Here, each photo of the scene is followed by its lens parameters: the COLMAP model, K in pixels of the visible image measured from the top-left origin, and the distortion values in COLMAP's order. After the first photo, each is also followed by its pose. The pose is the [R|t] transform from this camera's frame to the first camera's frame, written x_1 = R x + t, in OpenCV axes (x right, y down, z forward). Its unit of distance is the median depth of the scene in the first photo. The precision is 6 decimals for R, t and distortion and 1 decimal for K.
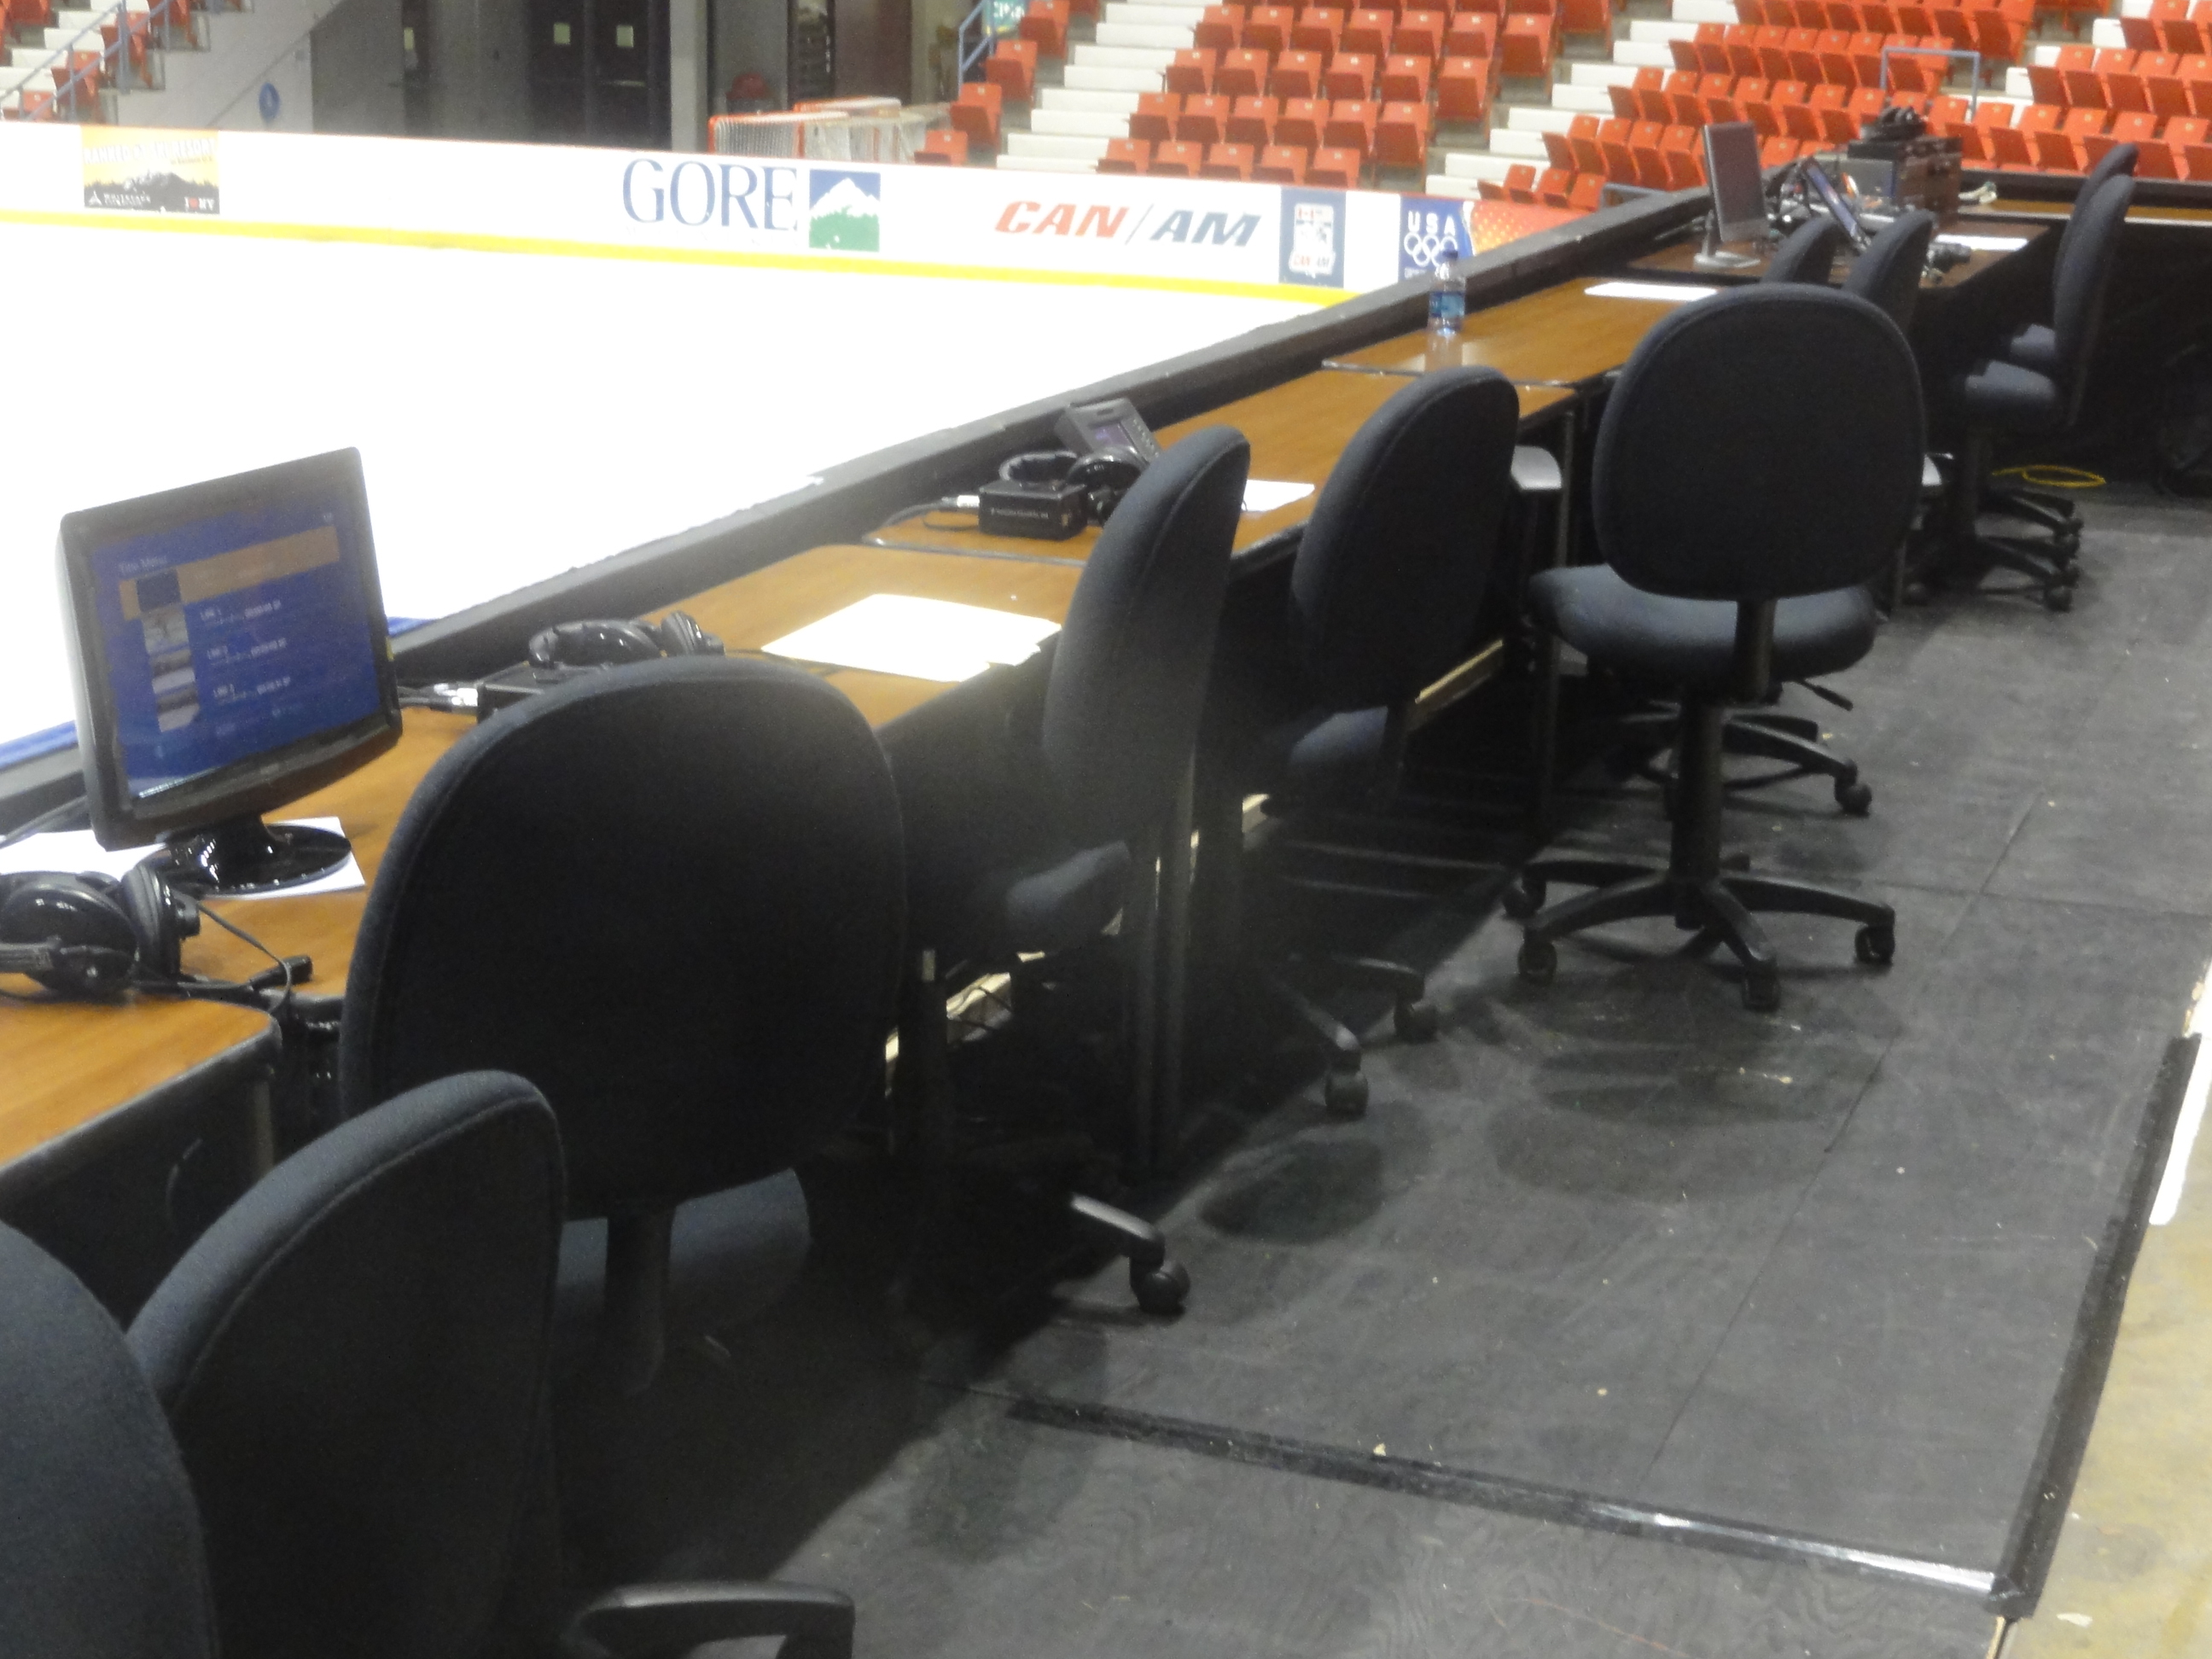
lens RADIAL K [[3447.6, 0, 1107.8], [0, 3447.6, 831.9], [0, 0, 1]] dist [0.014791, 0.000000]
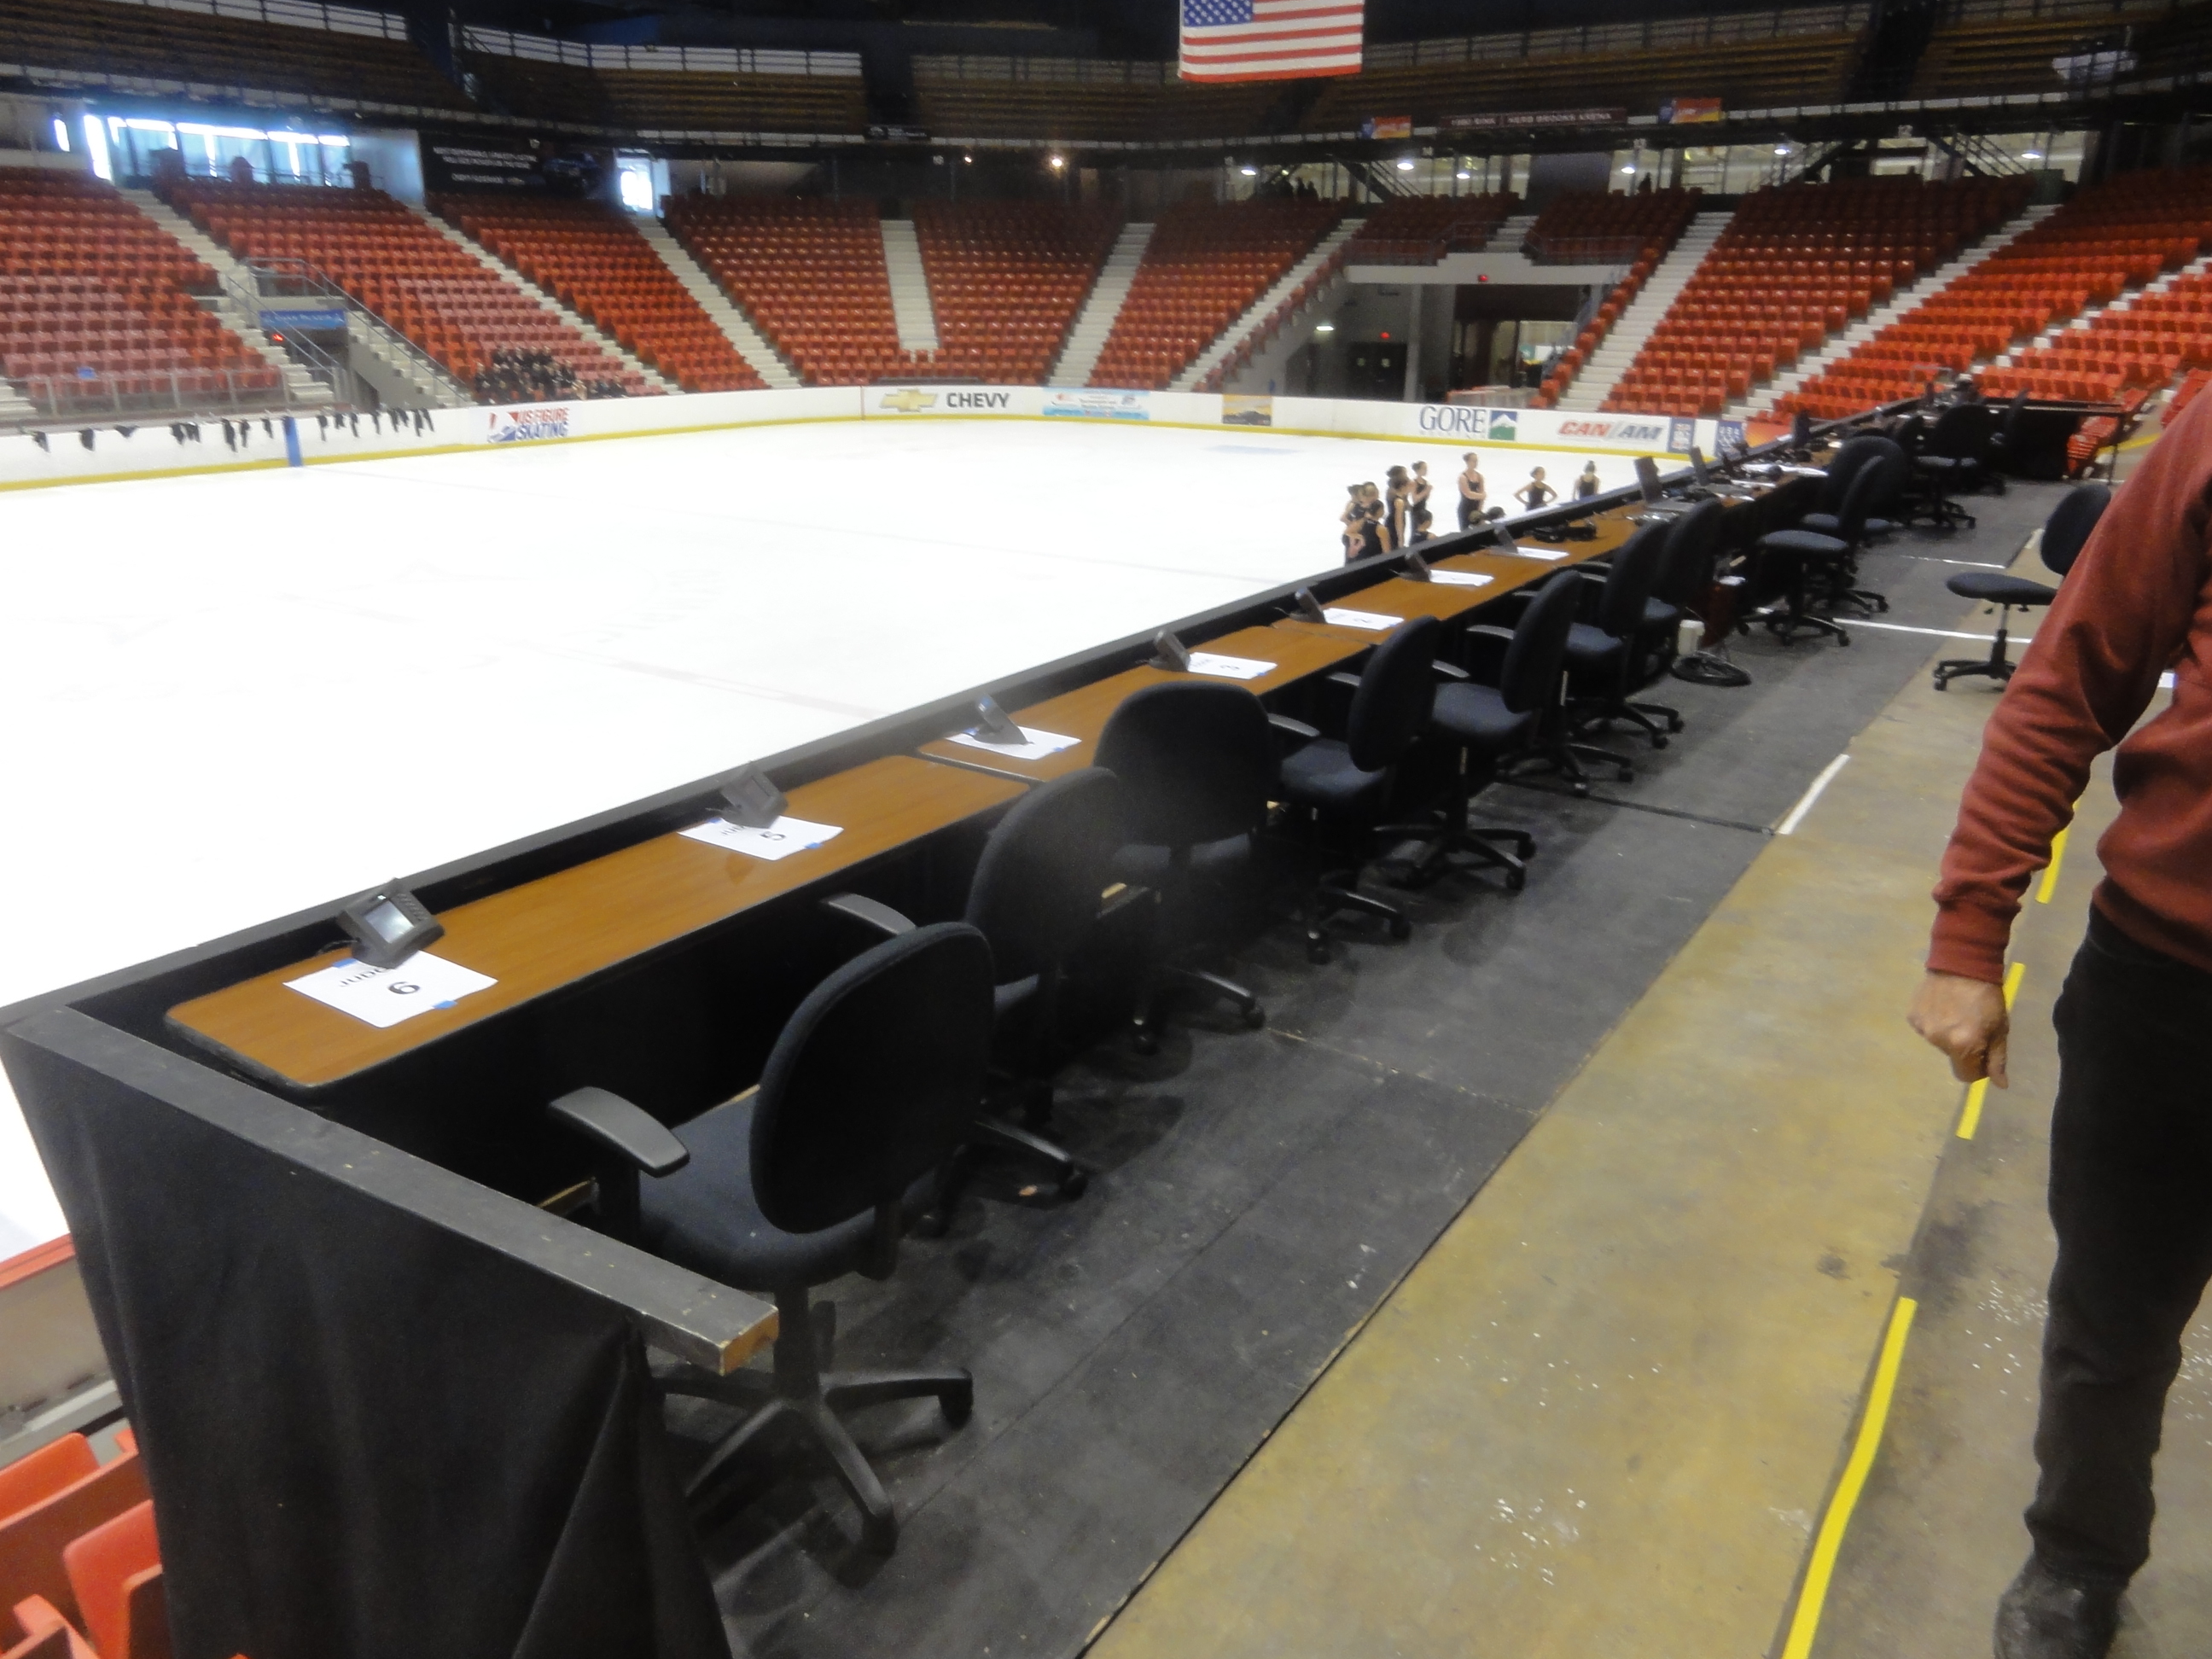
lens RADIAL K [[1559.6, 0, 1099.3], [0, 1559.6, 822.1], [0, 0, 1]] dist [0.002125, 0.000189]
pose [[0.975161, 0.062895, -0.212379, -0.105665], [-0.050489, 0.996714, 0.063345, 0.077233], [0.215665, -0.051049, 0.975132, -0.322352]]
